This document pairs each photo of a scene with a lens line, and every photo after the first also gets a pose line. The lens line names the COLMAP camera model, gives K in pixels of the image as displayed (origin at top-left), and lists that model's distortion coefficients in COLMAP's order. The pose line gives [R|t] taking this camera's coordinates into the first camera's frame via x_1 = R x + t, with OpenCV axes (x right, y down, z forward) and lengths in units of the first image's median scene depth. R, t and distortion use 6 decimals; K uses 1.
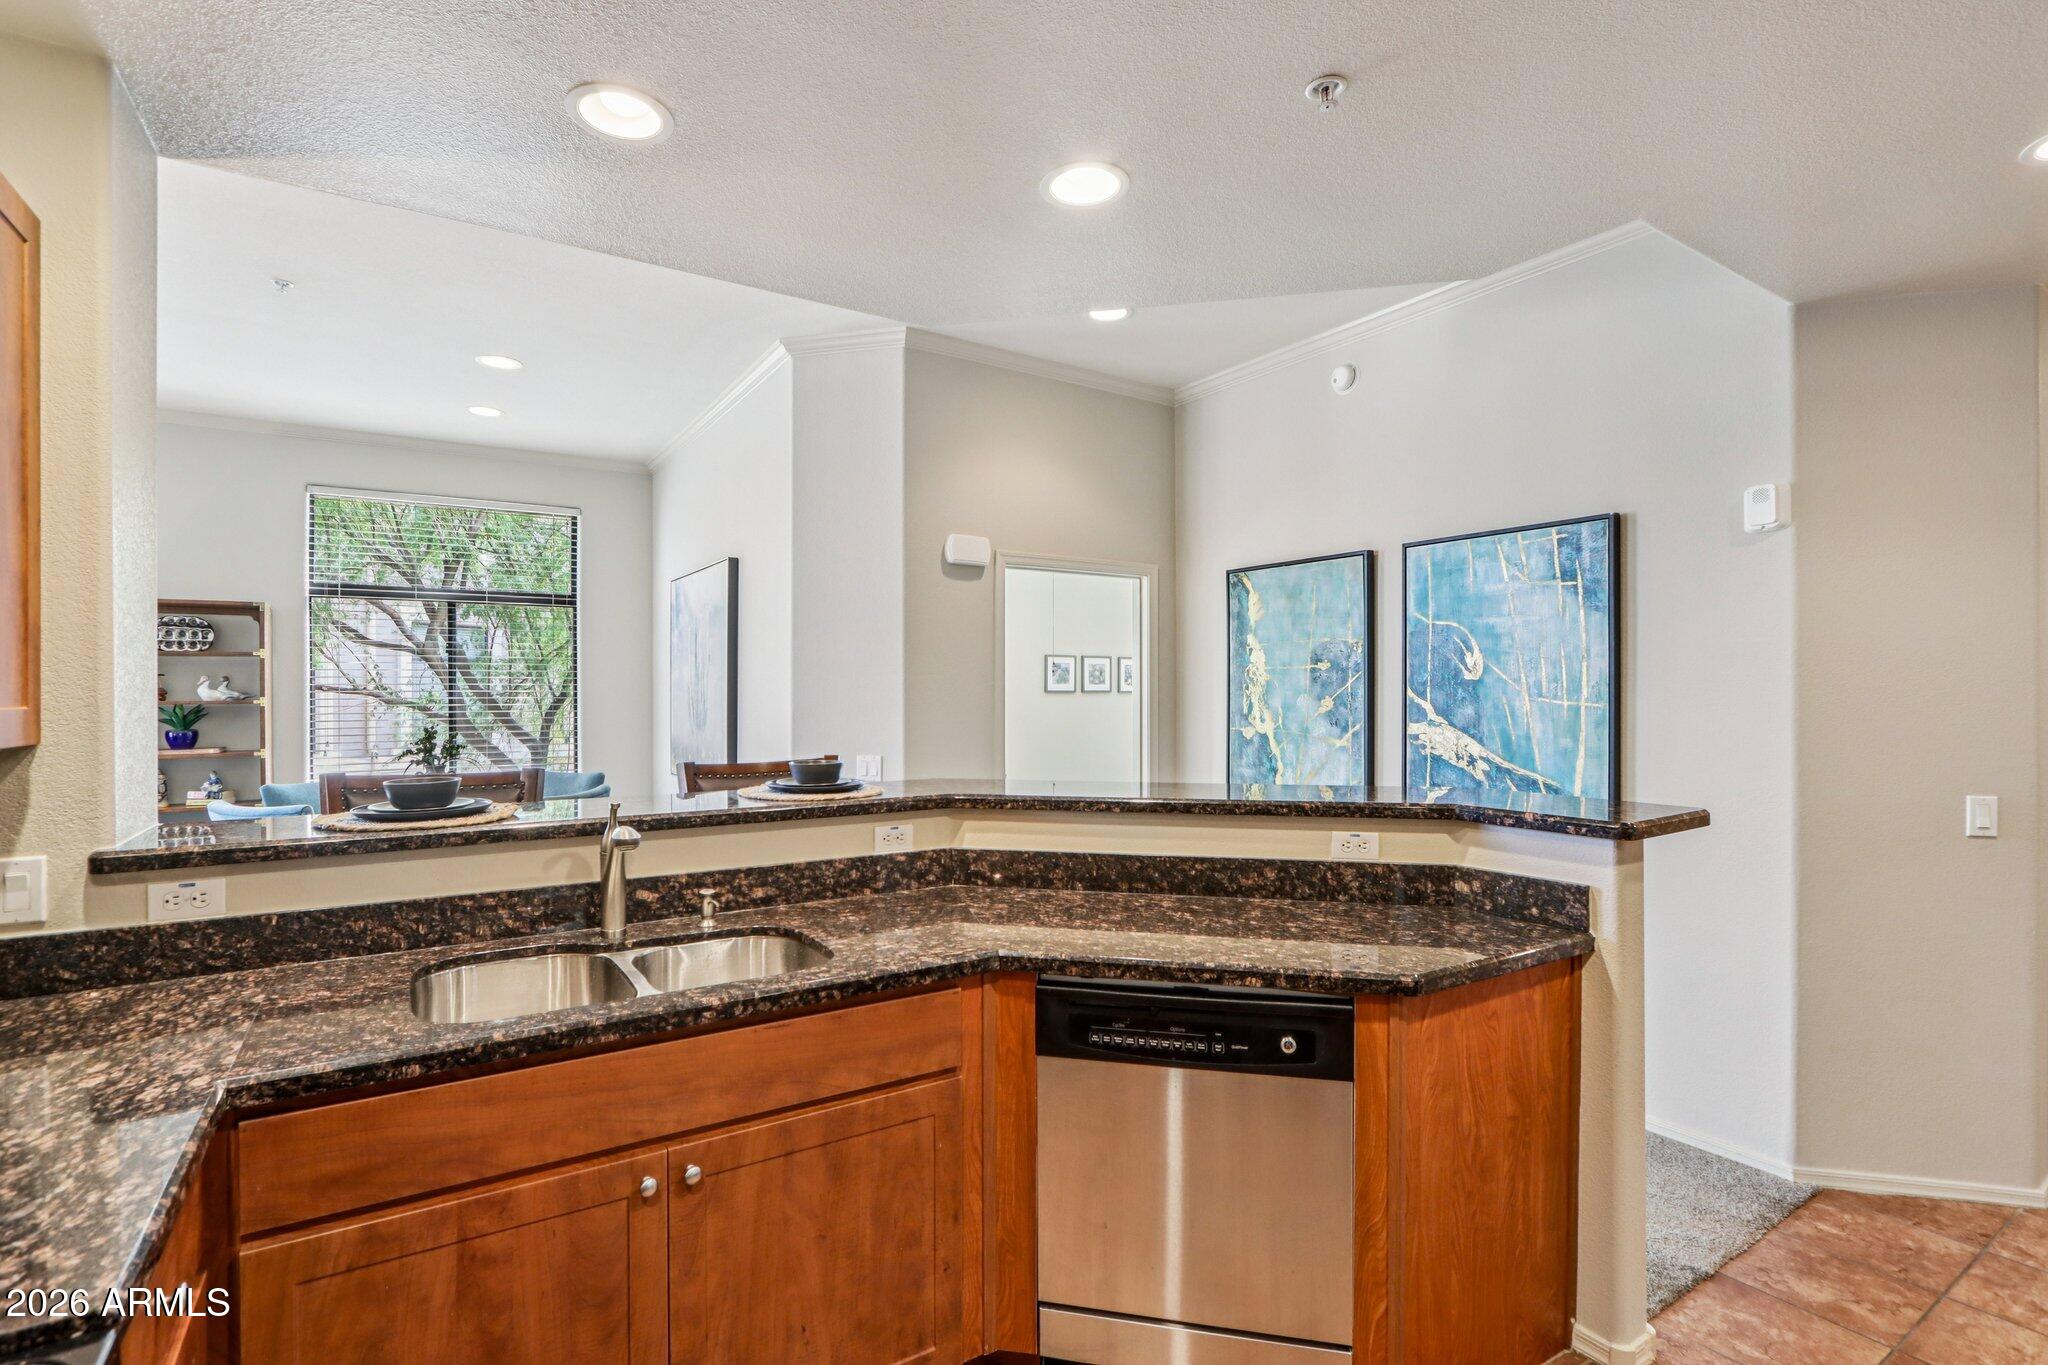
lens RADIAL K [[940.8, 0, 1024.4], [0, 940.8, 694.8], [0, 0, 1]] dist [-0.000585, 0.000045]
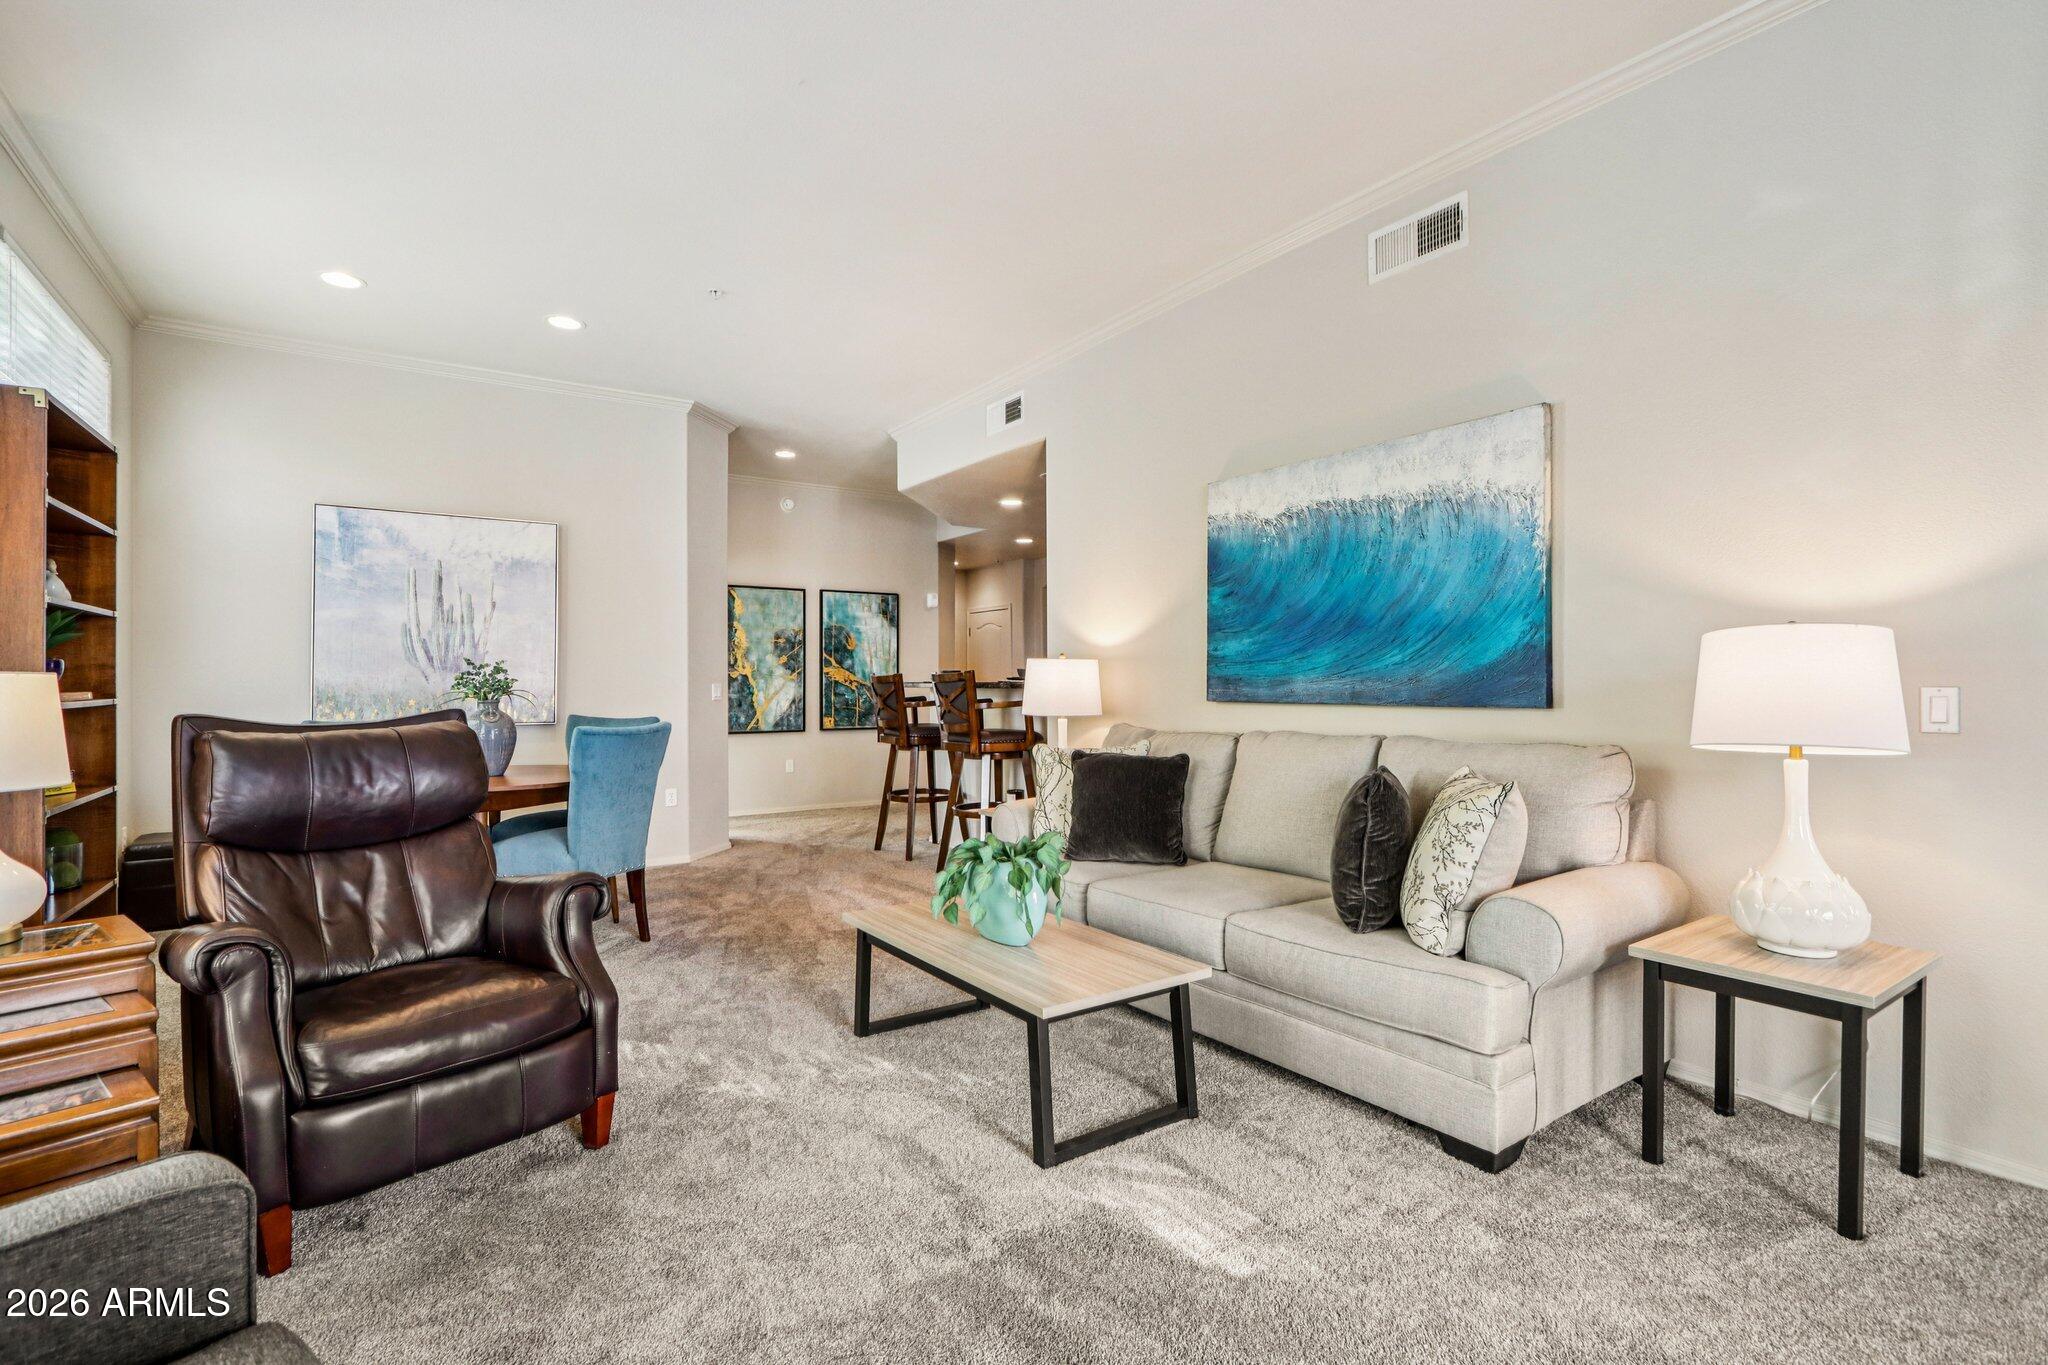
lens RADIAL K [[940.8, 0, 1025.2], [0, 940.8, 677.9], [0, 0, 1]] dist [-0.000585, 0.000045]
pose [[-0.024392, -0.011619, 0.999635, -1.929387], [-0.006714, 0.999912, 0.011458, 0.026147], [-0.999680, -0.006432, -0.024468, 0.566853]]
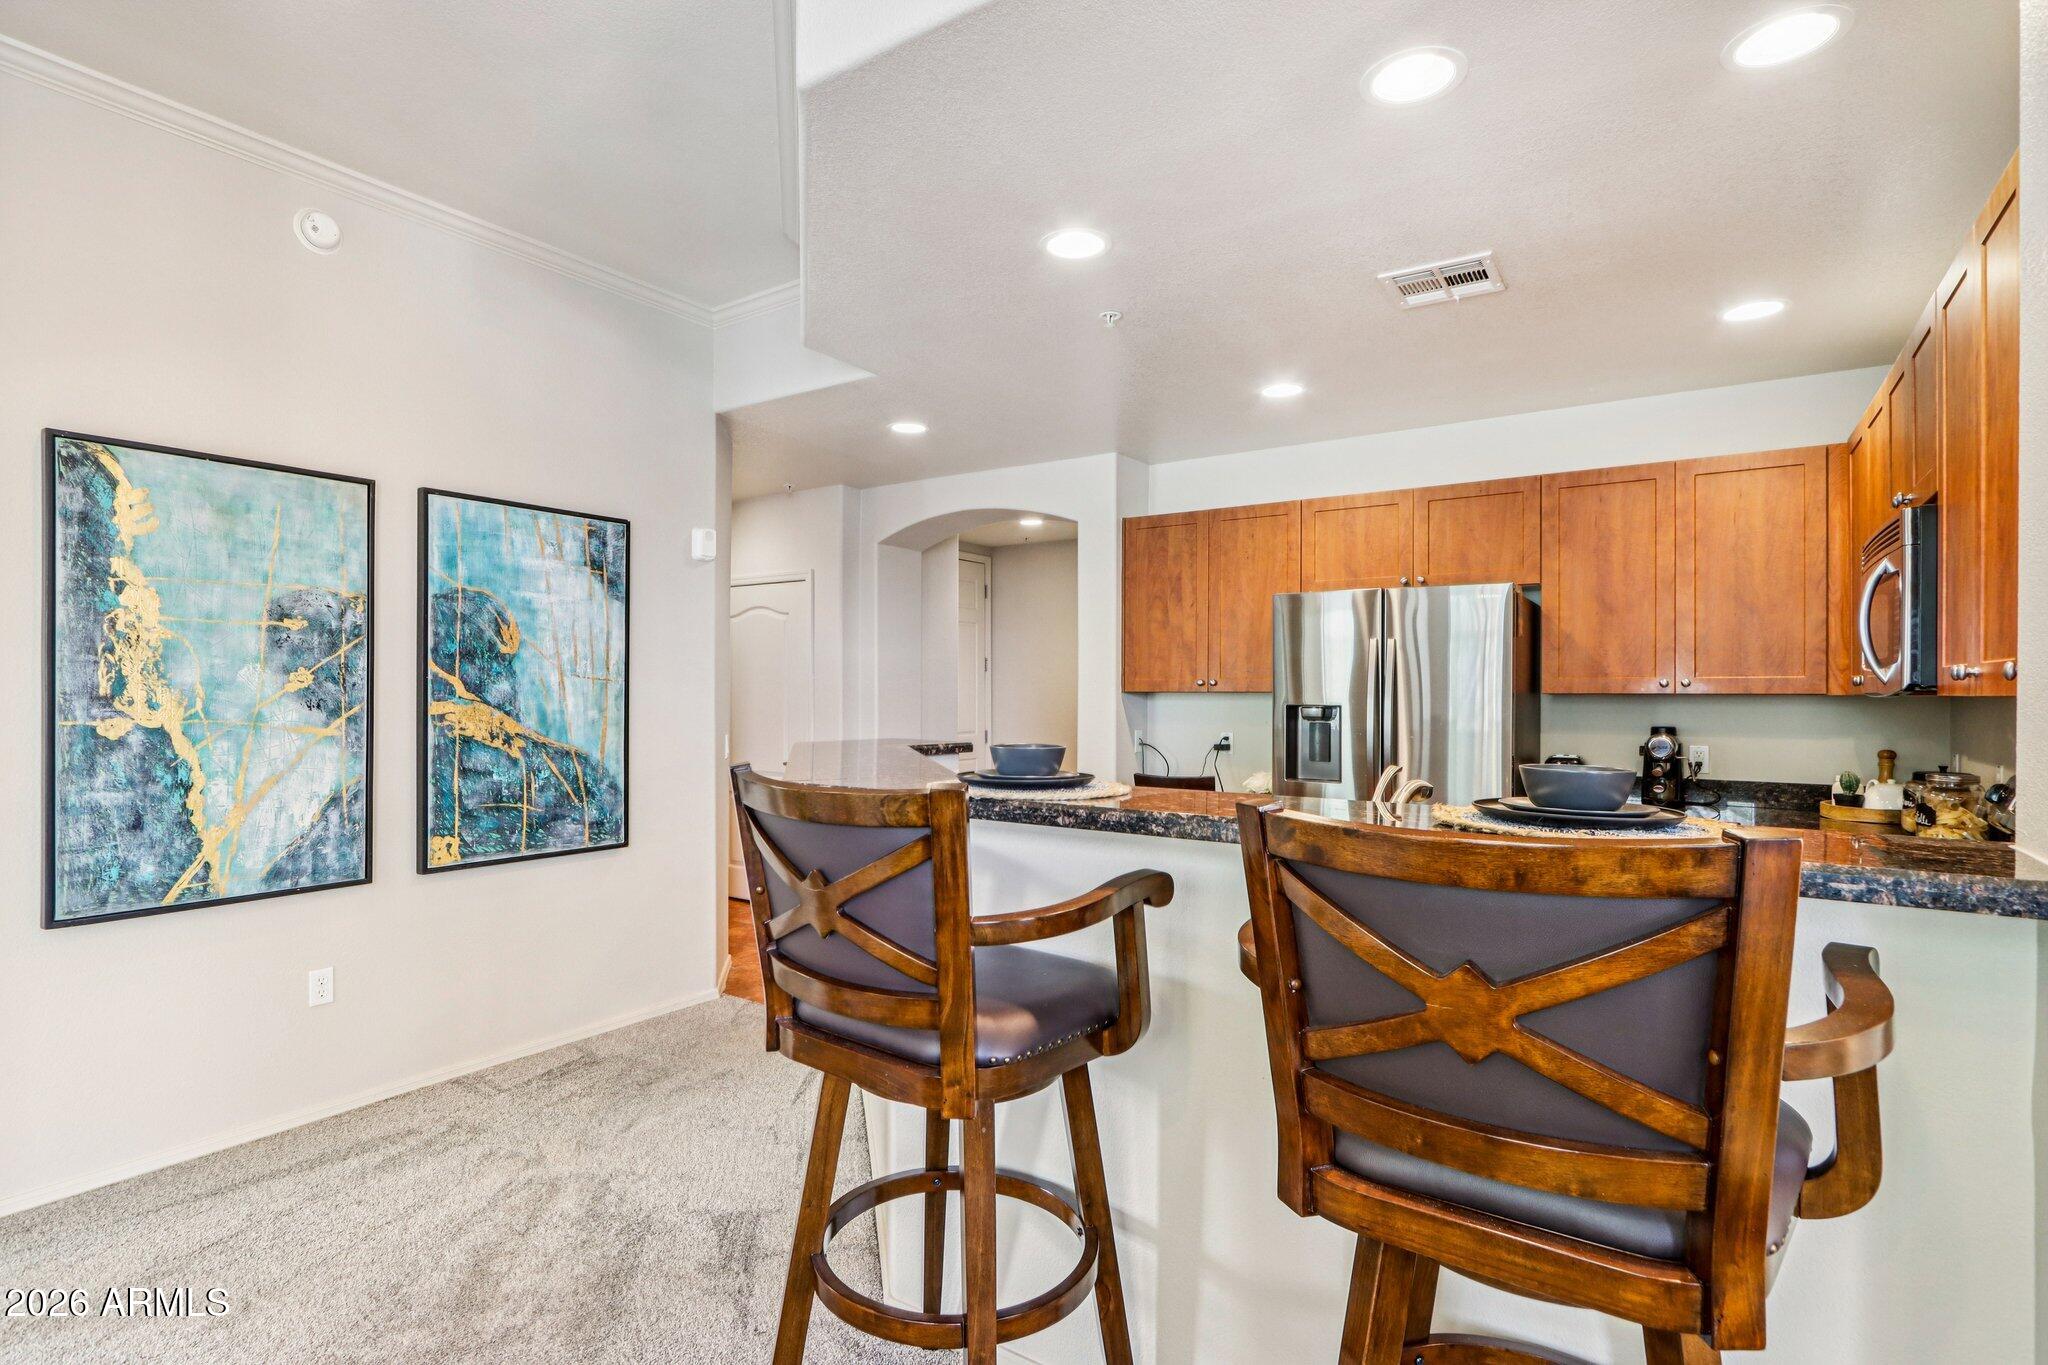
lens RADIAL K [[1038.3, 0, 1025.3], [0, 1038.3, 686.9], [0, 0, 1]] dist [0.002076, 0.000414]
pose [[-0.381799, -0.001077, 0.924245, -0.664224], [-0.006938, 0.999974, -0.001701, 0.014797], [-0.924220, -0.007062, -0.381796, 0.869979]]
